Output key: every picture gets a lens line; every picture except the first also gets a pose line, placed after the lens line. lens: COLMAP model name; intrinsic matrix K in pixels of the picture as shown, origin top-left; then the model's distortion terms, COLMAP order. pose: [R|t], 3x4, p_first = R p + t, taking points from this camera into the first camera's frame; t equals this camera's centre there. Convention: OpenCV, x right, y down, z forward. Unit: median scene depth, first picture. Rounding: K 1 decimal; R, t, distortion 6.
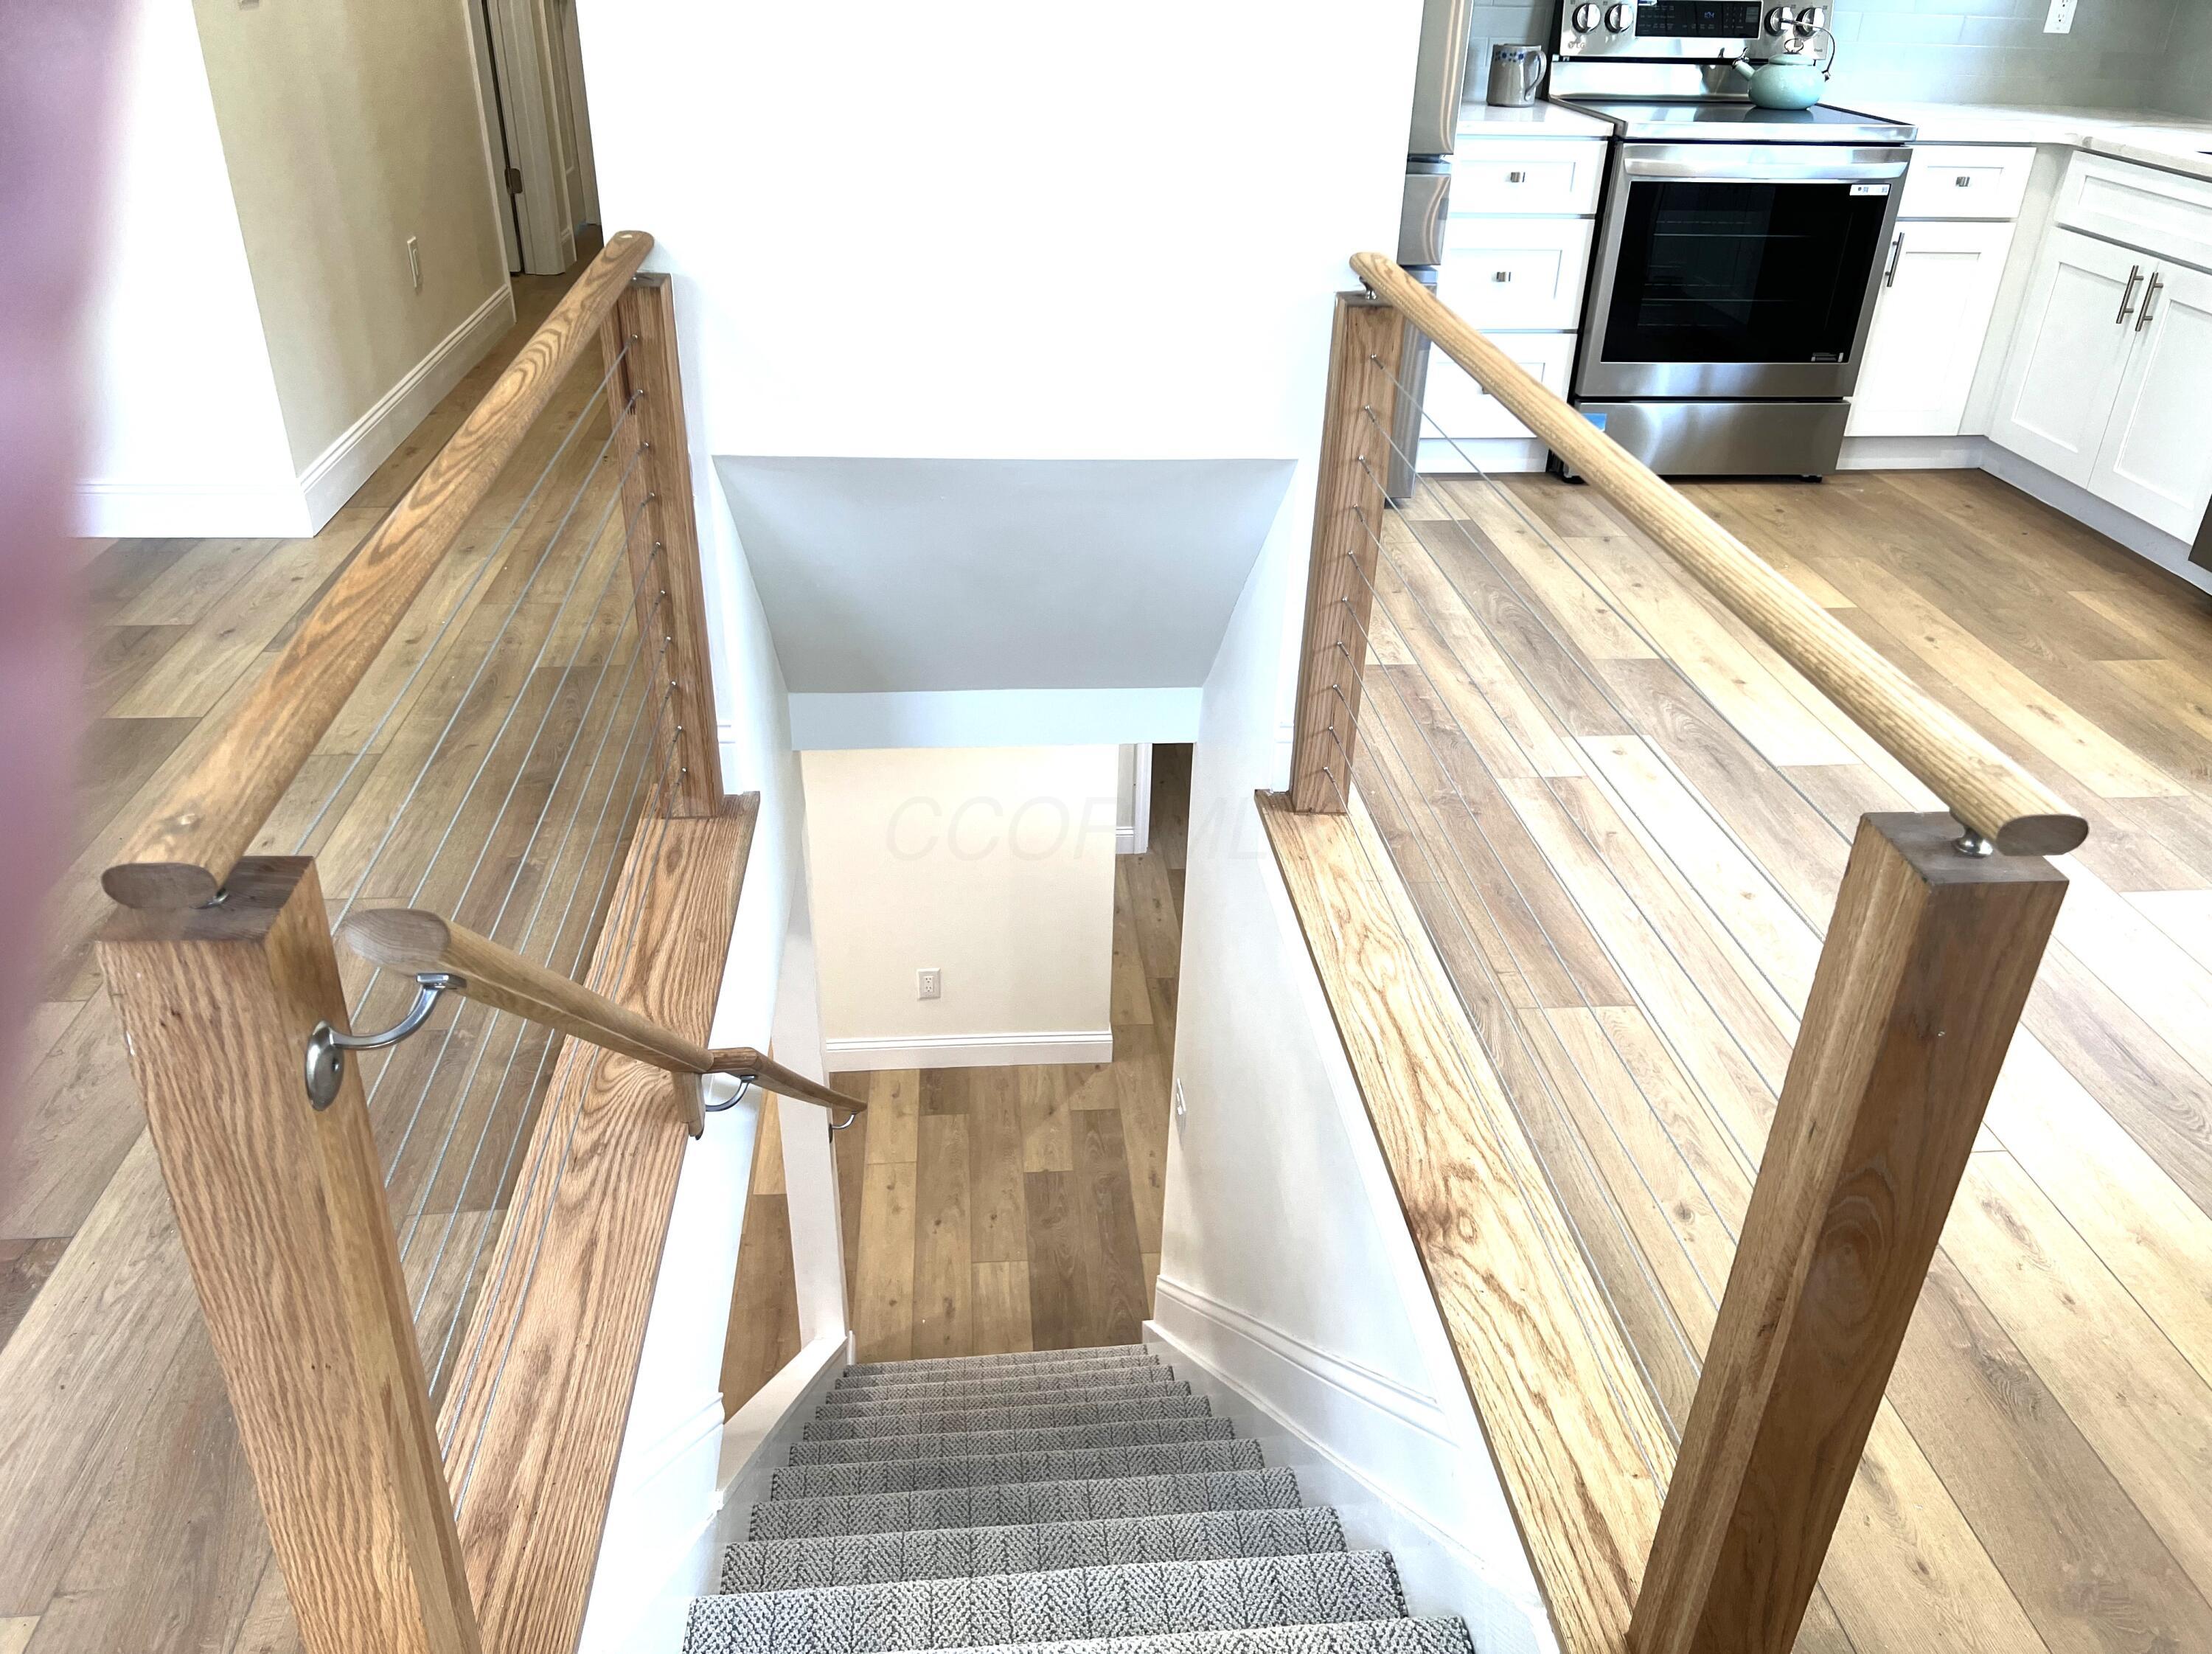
lens RADIAL K [[1671.7, 0, 1115.3], [0, 1671.7, 827.6], [0, 0, 1]] dist [0.022820, -0.007467]
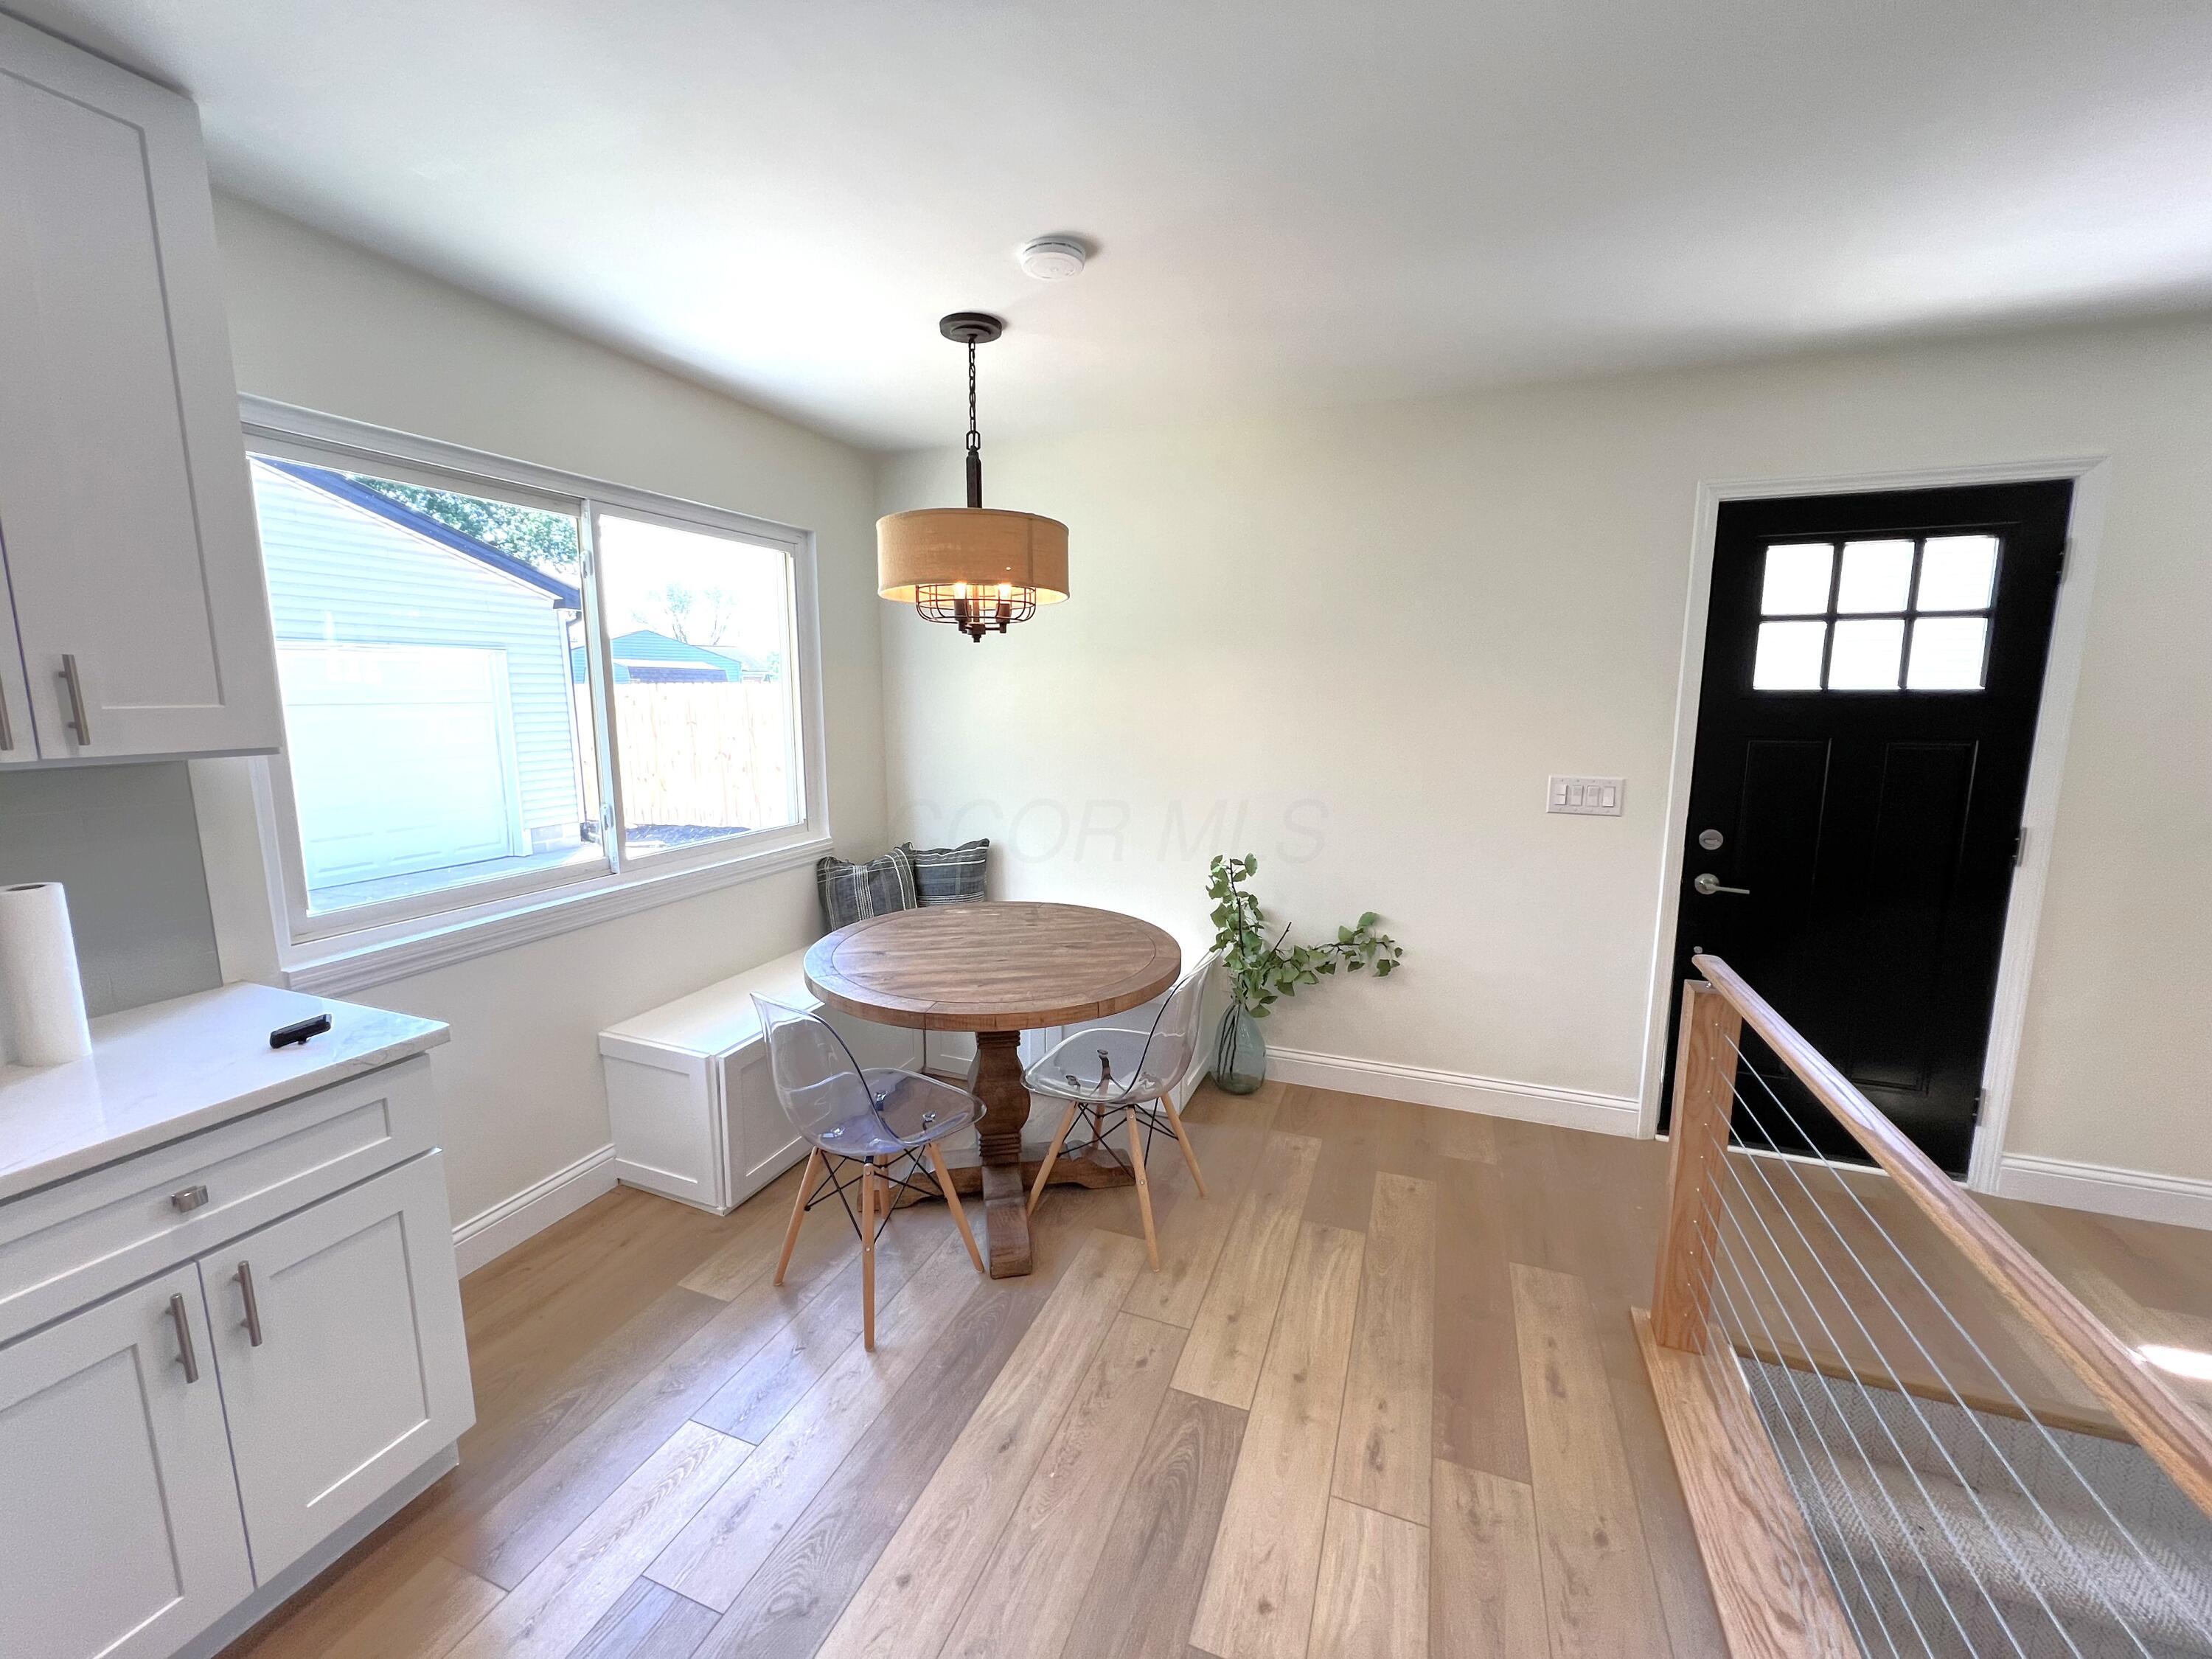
lens RADIAL K [[891.5, 0, 1094.1], [0, 891.5, 822.8], [0, 0, 1]] dist [-0.002743, 0.000617]
pose [[-0.894404, -0.102761, 0.435296, 0.257476], [0.189466, 0.794559, 0.576870, -0.452770], [-0.405148, 0.598428, -0.691187, 0.749618]]
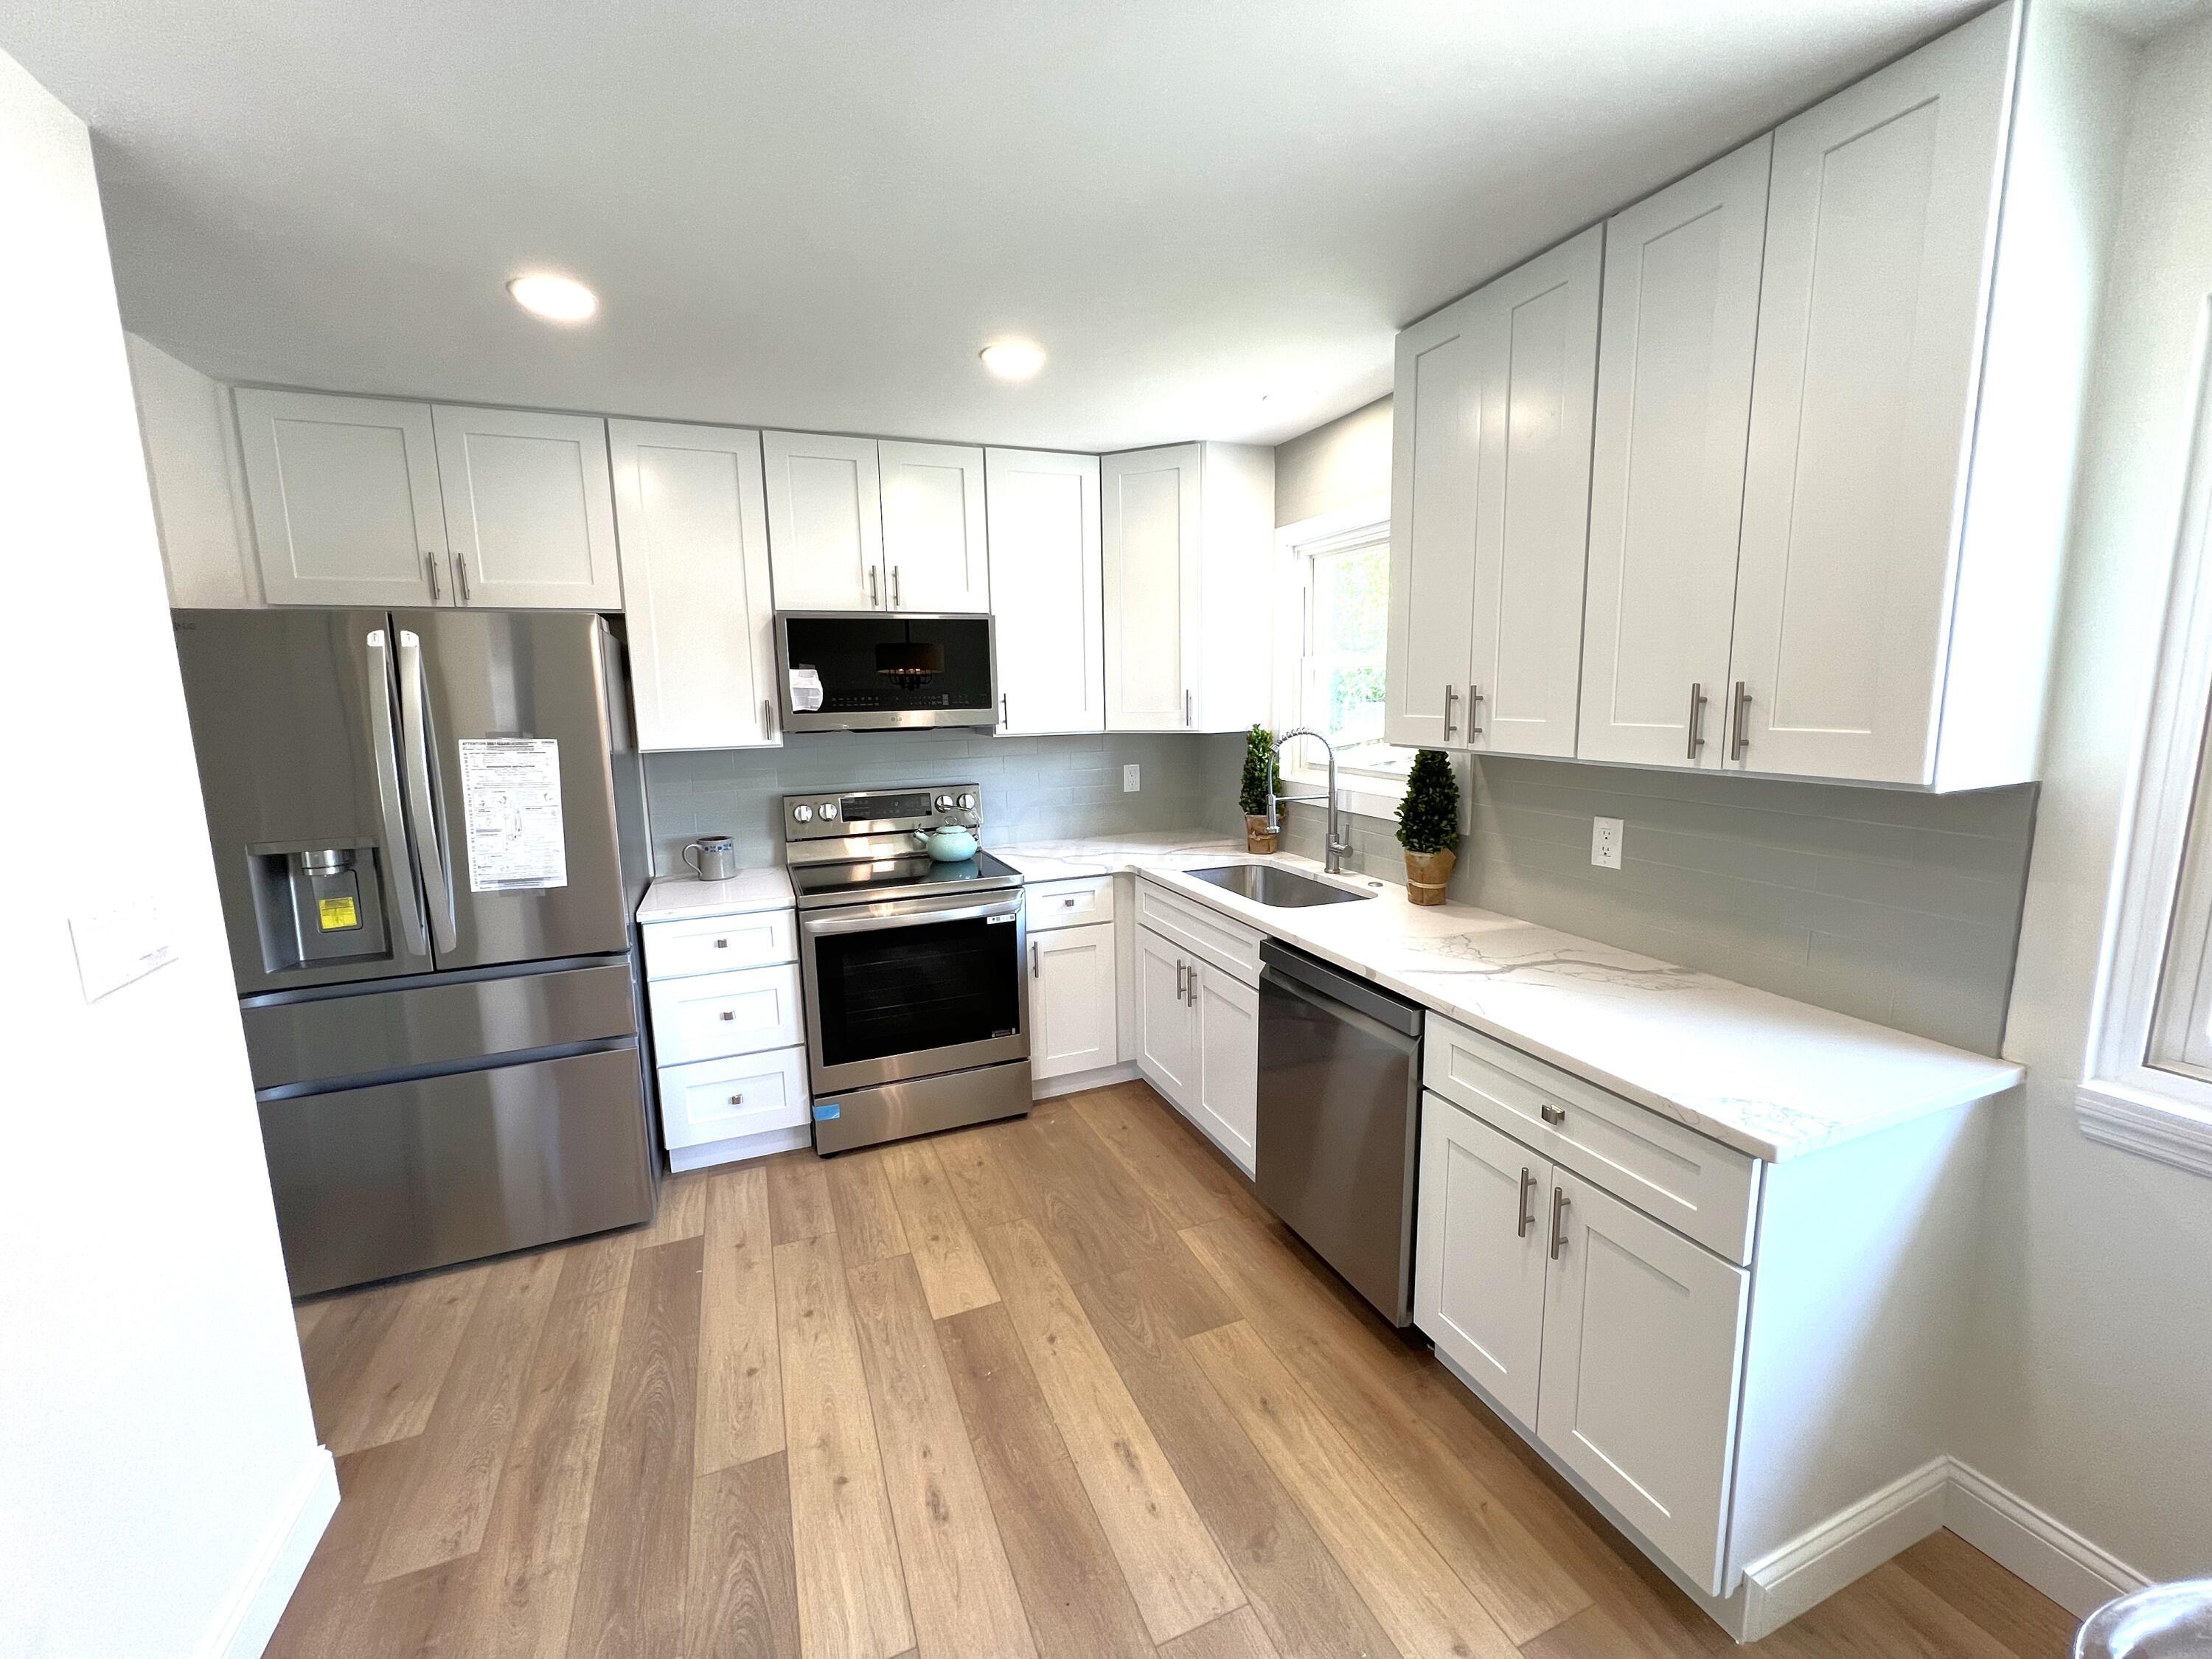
lens RADIAL K [[891.5, 0, 1095.0], [0, 891.5, 827.1], [0, 0, 1]] dist [-0.002743, 0.000617]
pose [[0.957024, -0.090639, 0.275479, 0.383179], [0.180211, 0.930108, -0.320035, -0.235084], [-0.227218, 0.355925, 0.906471, 0.341857]]
